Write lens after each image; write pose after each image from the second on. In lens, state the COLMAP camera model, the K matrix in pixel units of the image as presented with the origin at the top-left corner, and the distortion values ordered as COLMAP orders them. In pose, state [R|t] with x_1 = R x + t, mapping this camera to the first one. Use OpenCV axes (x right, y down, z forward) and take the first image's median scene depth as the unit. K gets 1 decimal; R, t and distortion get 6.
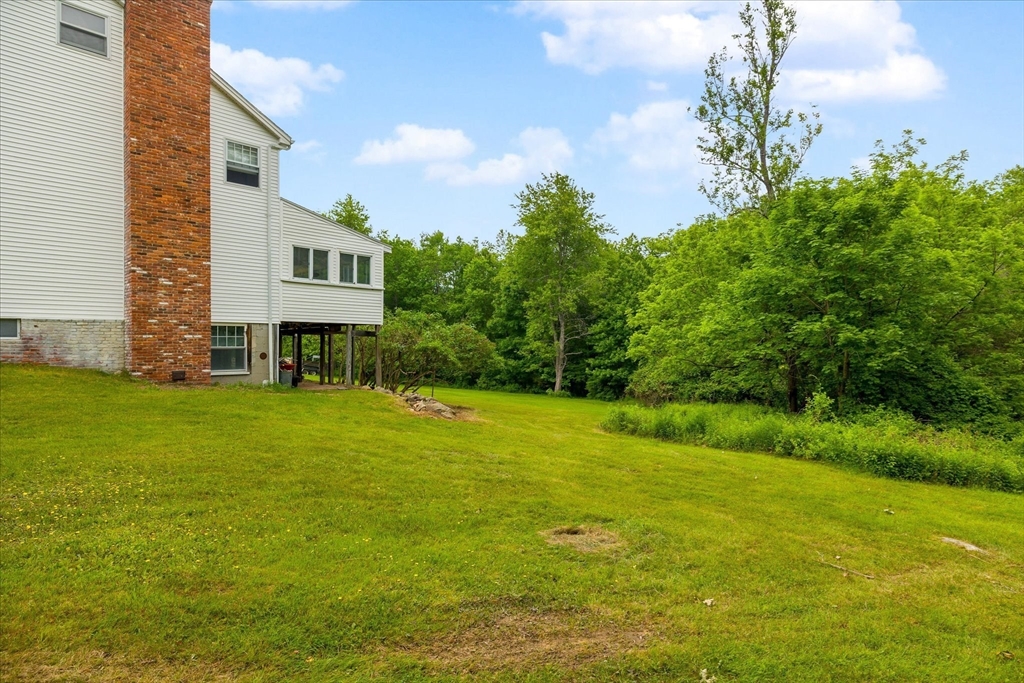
lens RADIAL K [[557.2, 0, 507.8], [0, 557.2, 336.7], [0, 0, 1]] dist [-0.002913, 0.000815]
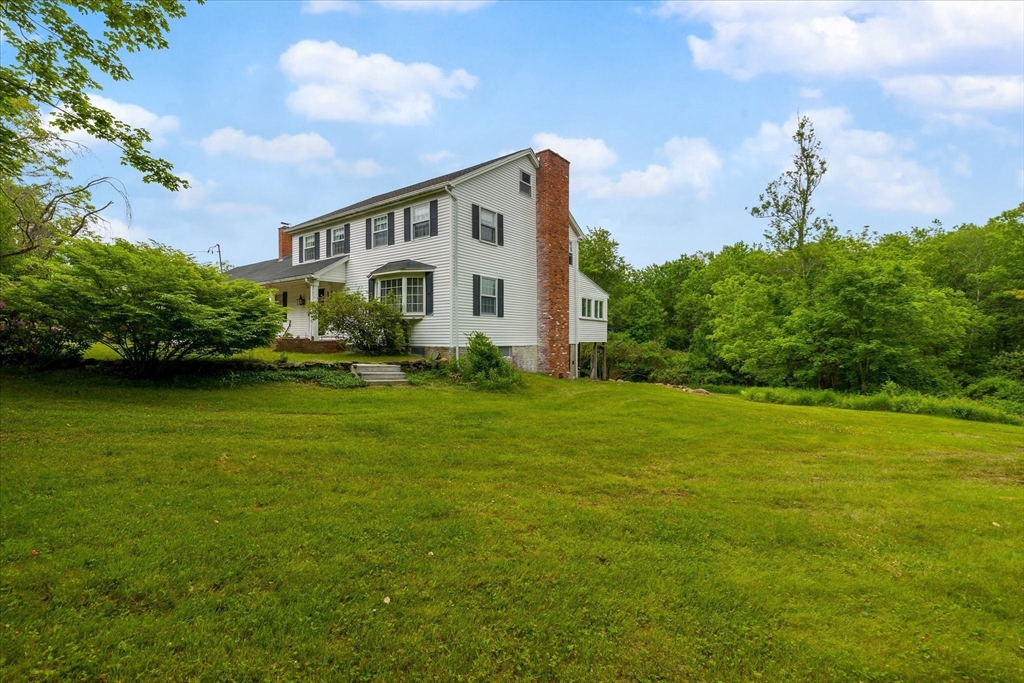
lens RADIAL K [[436.0, 0, 513.4], [0, 436.0, 339.6], [0, 0, 1]] dist [-0.001603, -0.000149]
pose [[0.993315, 0.000534, 0.115435, -0.255547], [-0.002203, 0.999895, 0.014329, -0.018093], [-0.115415, -0.014487, 0.993212, -0.105204]]
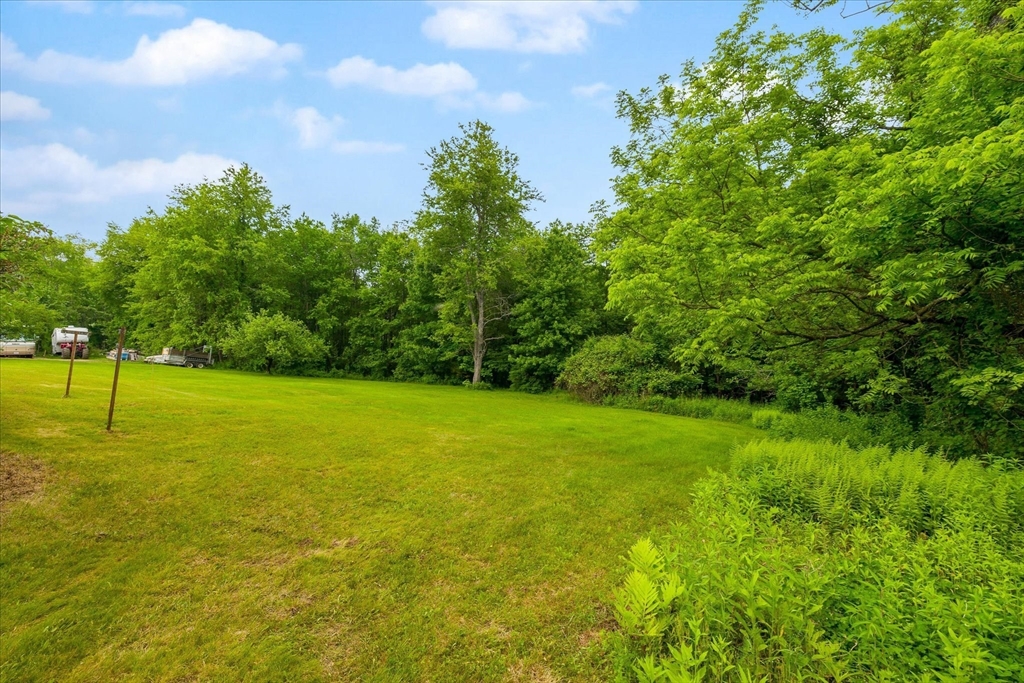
lens RADIAL K [[440.1, 0, 515.0], [0, 440.1, 338.7], [0, 0, 1]] dist [0.001344, -0.000135]
pose [[0.989338, 0.000100, 0.145640, 0.051819], [-0.000912, 0.999984, 0.005510, 0.026951], [-0.145638, -0.005585, 0.989322, 0.331911]]
